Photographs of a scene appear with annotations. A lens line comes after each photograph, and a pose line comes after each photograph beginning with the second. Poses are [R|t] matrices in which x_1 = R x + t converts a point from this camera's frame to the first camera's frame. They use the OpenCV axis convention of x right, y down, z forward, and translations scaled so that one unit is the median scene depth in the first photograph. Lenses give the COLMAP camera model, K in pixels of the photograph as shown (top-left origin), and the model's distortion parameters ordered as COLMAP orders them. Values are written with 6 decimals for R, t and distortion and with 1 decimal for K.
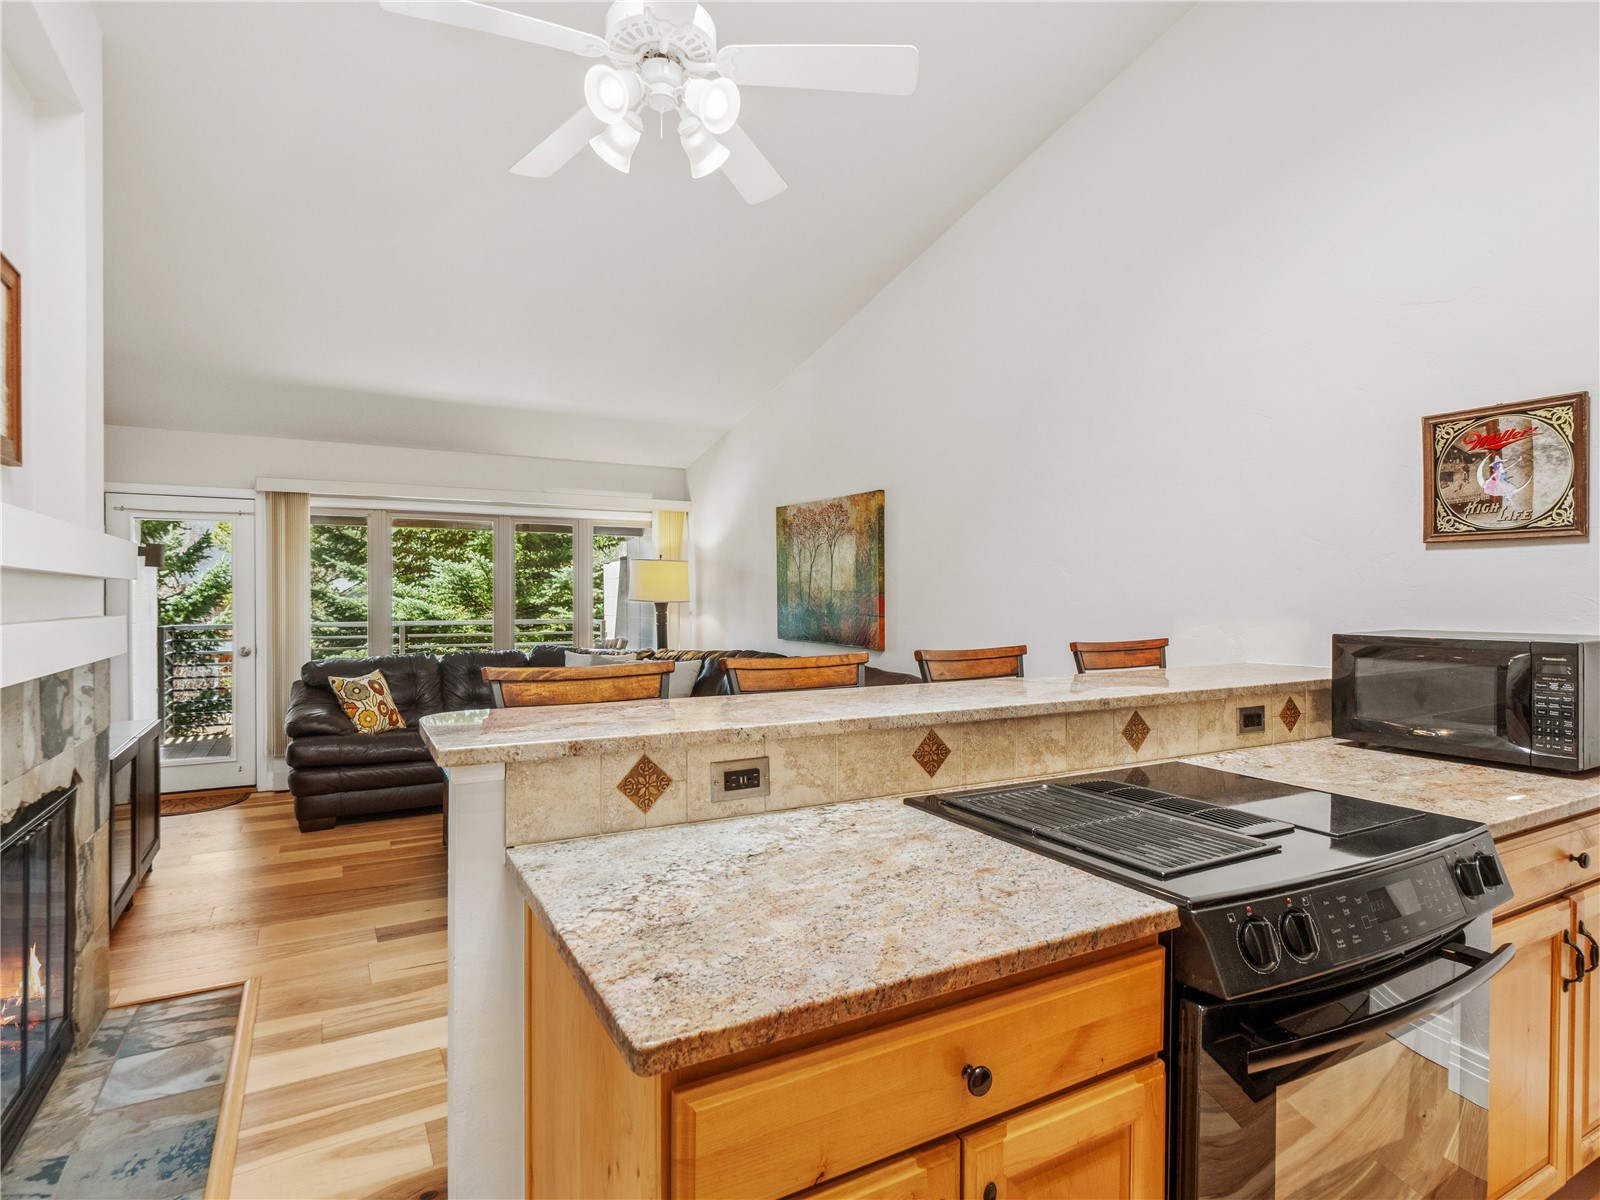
lens RADIAL K [[853.7, 0, 800.0], [0, 853.7, 600.0], [0, 0, 1]] dist [0.000258, 0.000155]
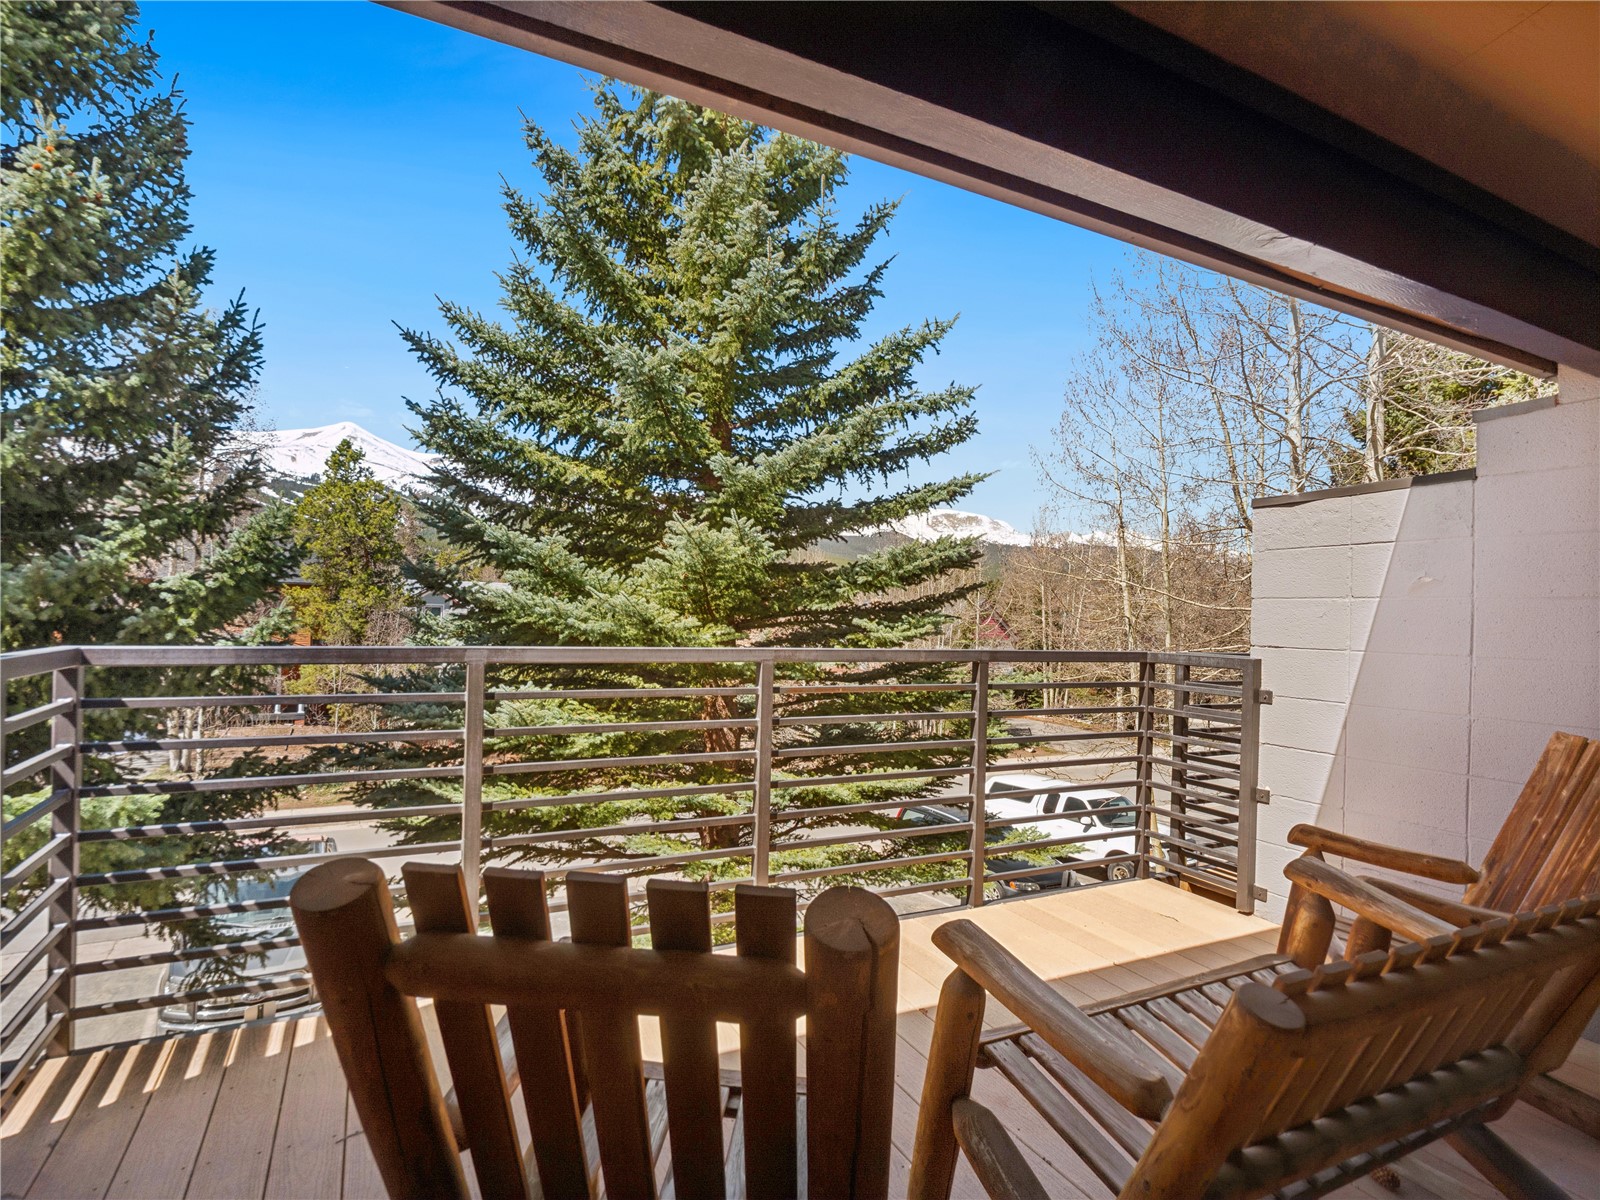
lens RADIAL K [[828.6, 0, 800.0], [0, 828.6, 600.0], [0, 0, 1]] dist [-0.000925, -0.000358]
pose [[0.998669, 0.034434, -0.038407, -0.359793], [-0.035082, 0.999251, -0.016338, 0.005421], [0.037815, 0.017664, 0.999129, 0.540671]]
